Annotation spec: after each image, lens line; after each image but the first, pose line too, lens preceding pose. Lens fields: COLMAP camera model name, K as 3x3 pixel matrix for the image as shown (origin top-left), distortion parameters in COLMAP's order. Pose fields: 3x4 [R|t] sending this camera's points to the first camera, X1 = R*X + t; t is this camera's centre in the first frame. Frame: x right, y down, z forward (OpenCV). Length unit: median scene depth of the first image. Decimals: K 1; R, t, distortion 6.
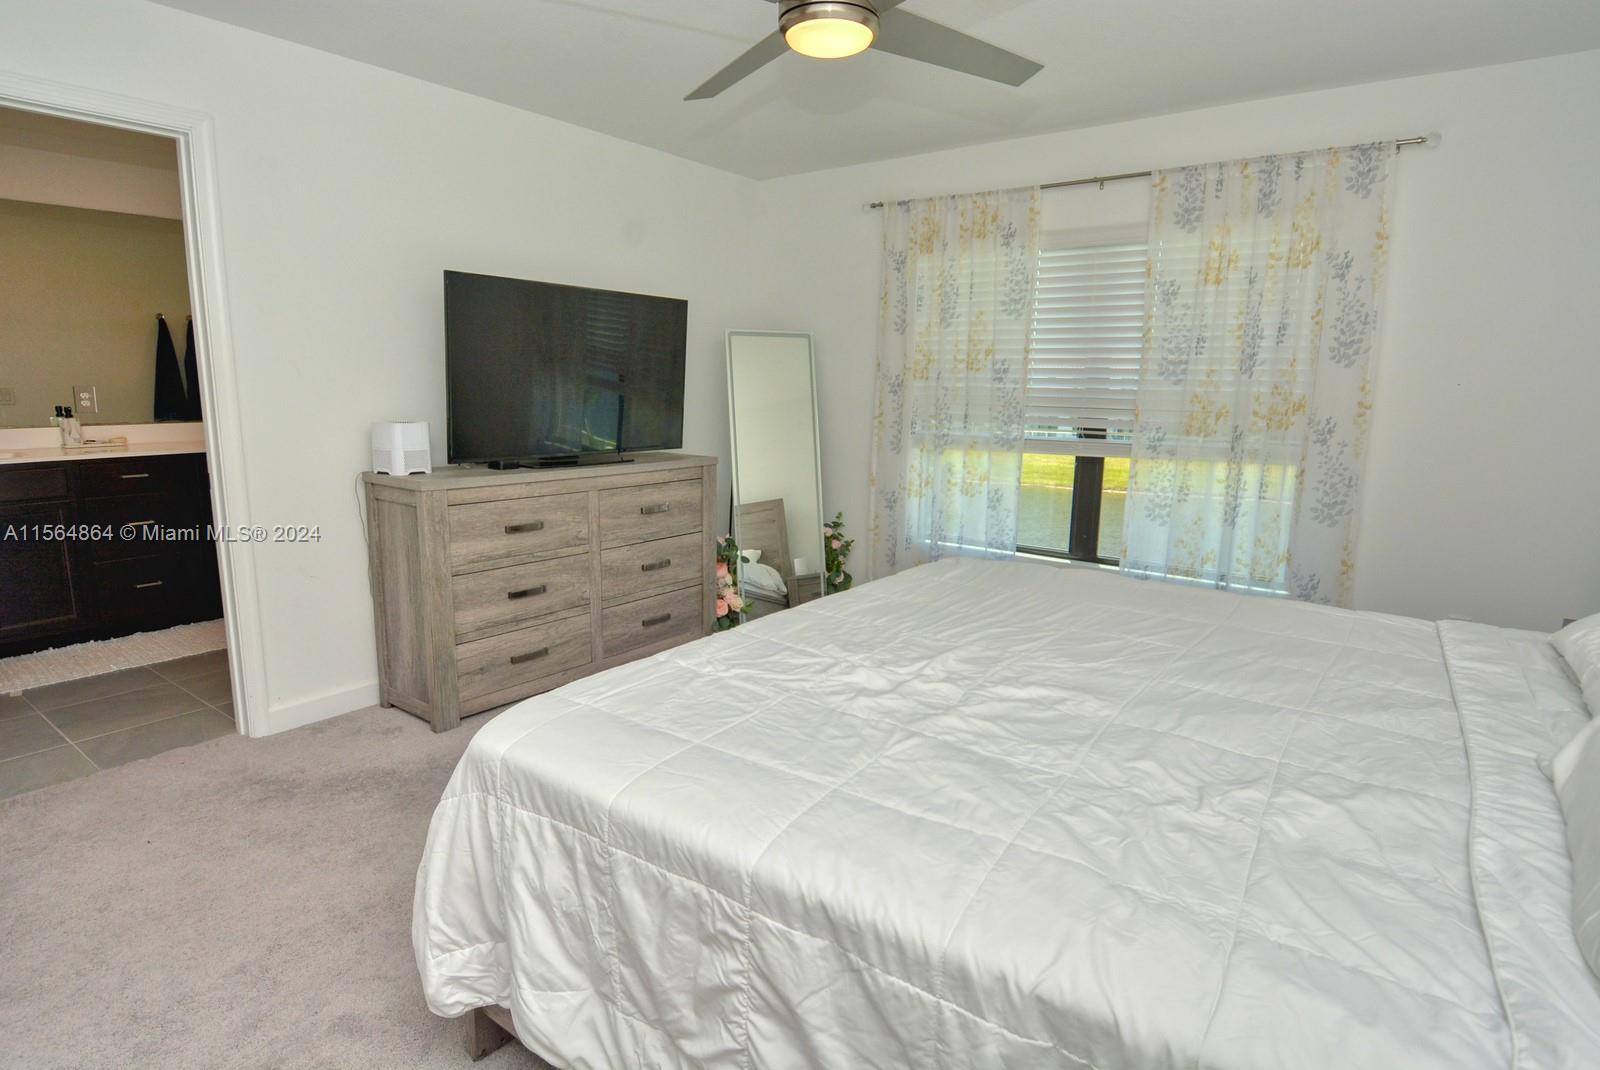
lens RADIAL K [[883.3, 0, 809.3], [0, 883.3, 542.0], [0, 0, 1]] dist [0.020743, -0.032706]
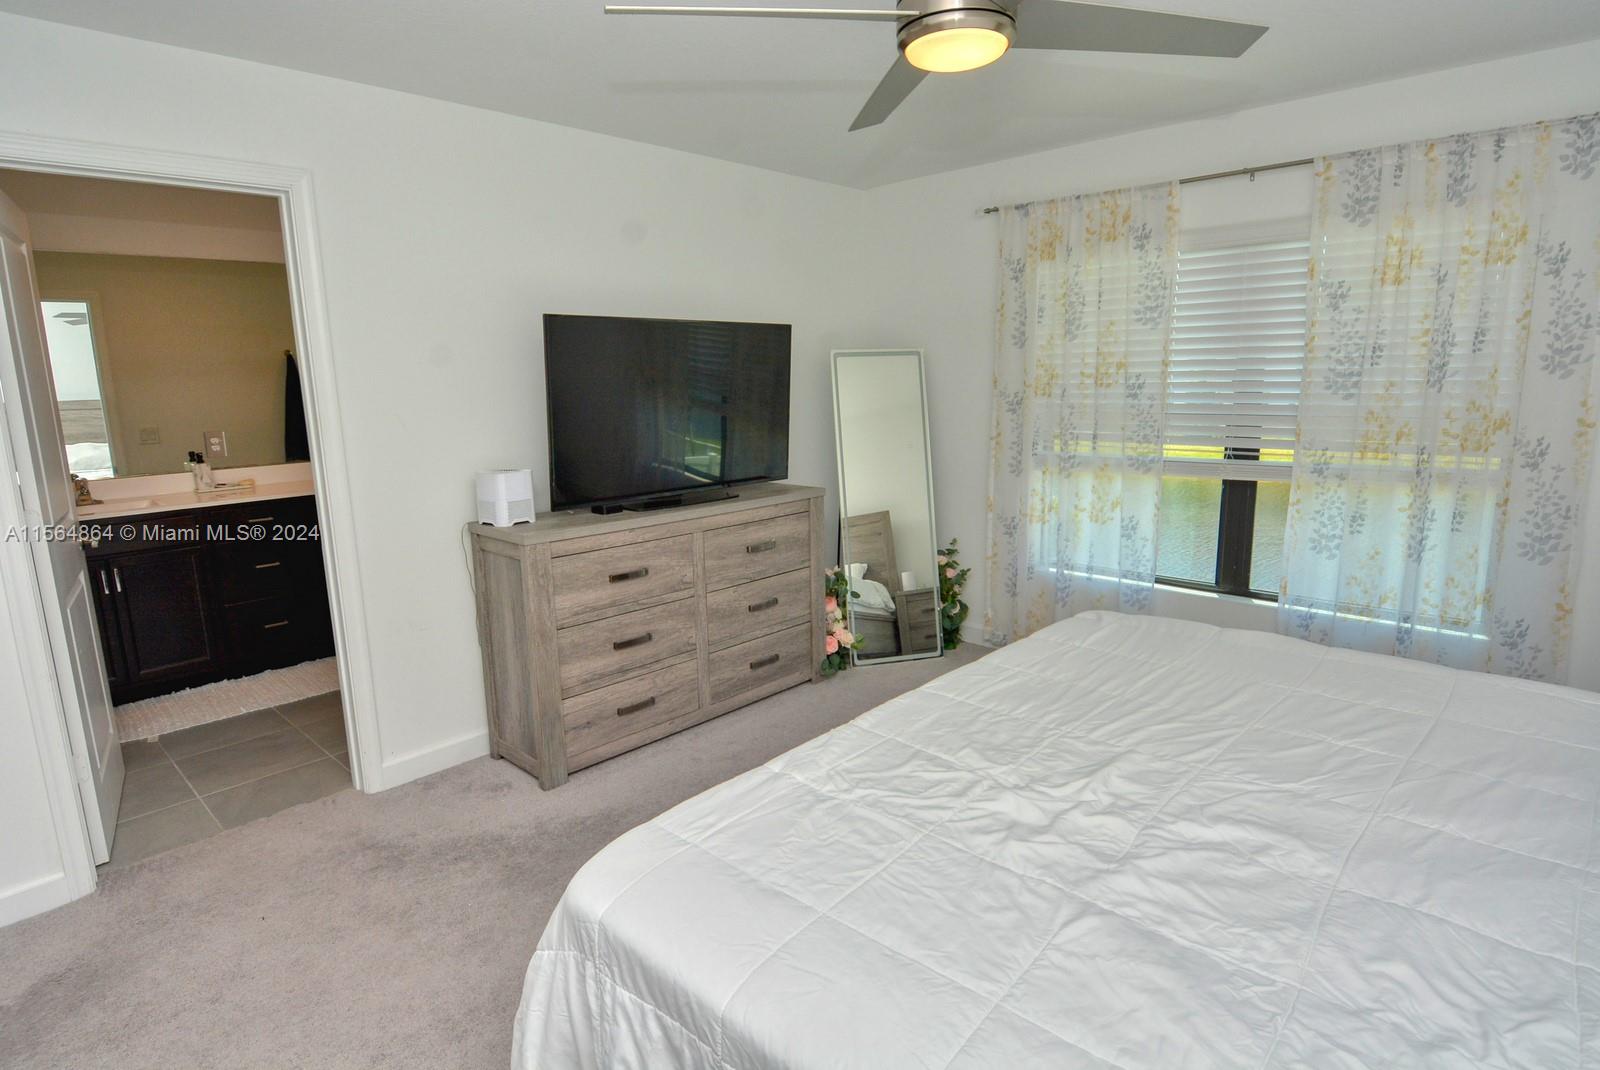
lens RADIAL K [[872.5, 0, 800.0], [0, 872.5, 535.0], [0, 0, 1]] dist [0.020799, -0.032671]
pose [[0.992164, -0.014894, -0.124055, -0.017862], [0.016013, 0.999840, 0.008031, -0.064001], [0.123916, -0.009955, 0.992243, 0.078978]]
